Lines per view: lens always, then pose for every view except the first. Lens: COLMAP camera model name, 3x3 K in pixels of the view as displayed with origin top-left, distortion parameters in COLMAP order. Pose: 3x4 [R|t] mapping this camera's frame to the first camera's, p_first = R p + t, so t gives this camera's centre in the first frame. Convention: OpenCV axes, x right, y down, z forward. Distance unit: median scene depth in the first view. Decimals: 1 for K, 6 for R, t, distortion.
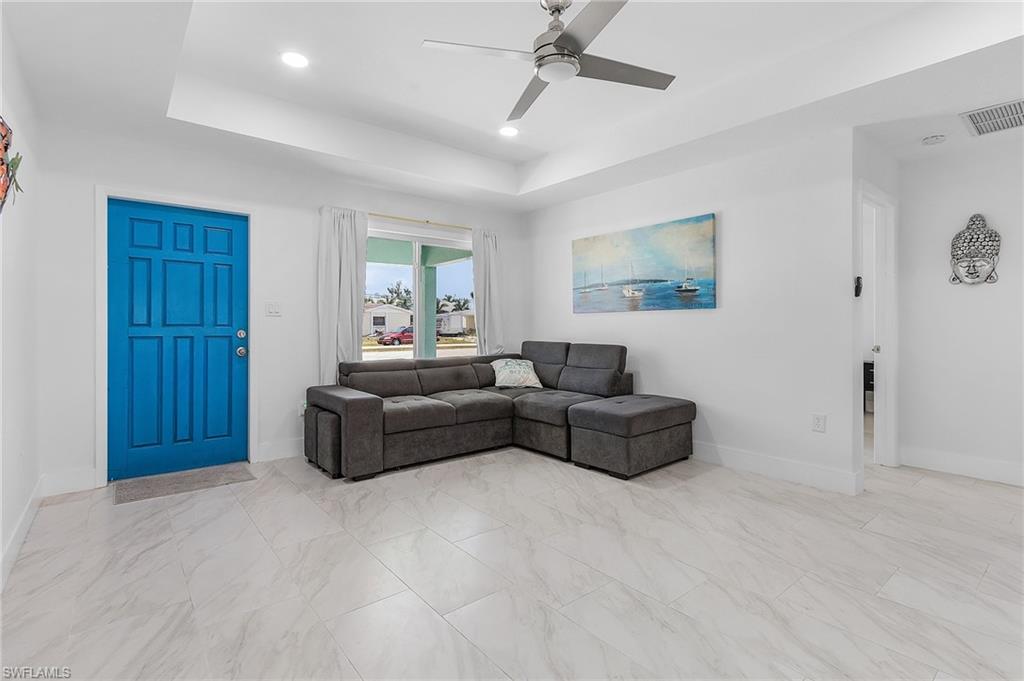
lens RADIAL K [[482.2, 0, 501.7], [0, 482.2, 328.8], [0, 0, 1]] dist [0.002787, 0.000654]
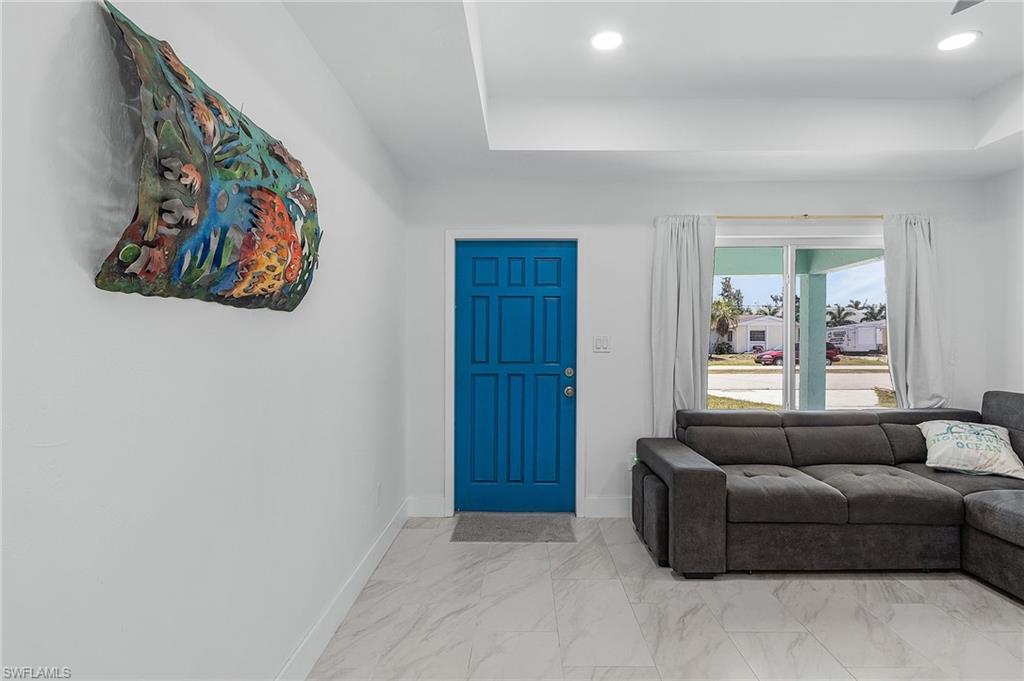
lens RADIAL K [[526.7, 0, 513.9], [0, 526.7, 345.4], [0, 0, 1]] dist [0.002278, -0.001709]
pose [[0.774490, 0.006474, -0.632553, 0.004945], [-0.003878, 0.999977, 0.005487, -0.043988], [0.632574, -0.001796, 0.774498, 0.168416]]
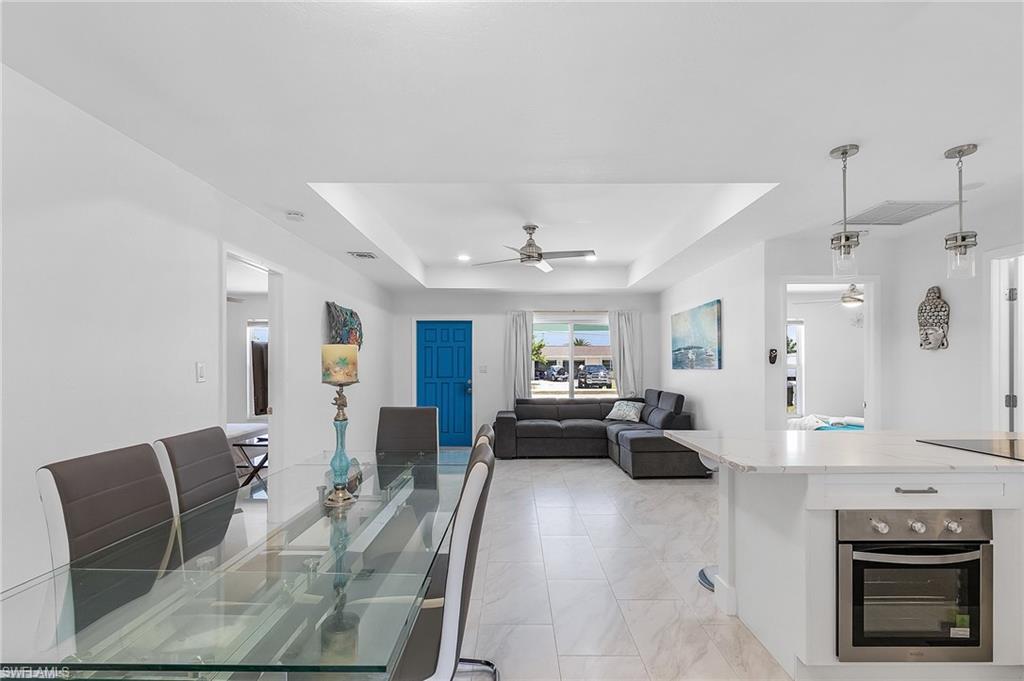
lens RADIAL K [[477.5, 0, 514.6], [0, 477.5, 366.0], [0, 0, 1]] dist [-0.000168, -0.000158]
pose [[0.785394, -0.002455, -0.618992, 0.807790], [-0.002908, 0.999966, -0.007656, -0.038148], [0.618990, 0.007813, 0.785360, -0.412610]]
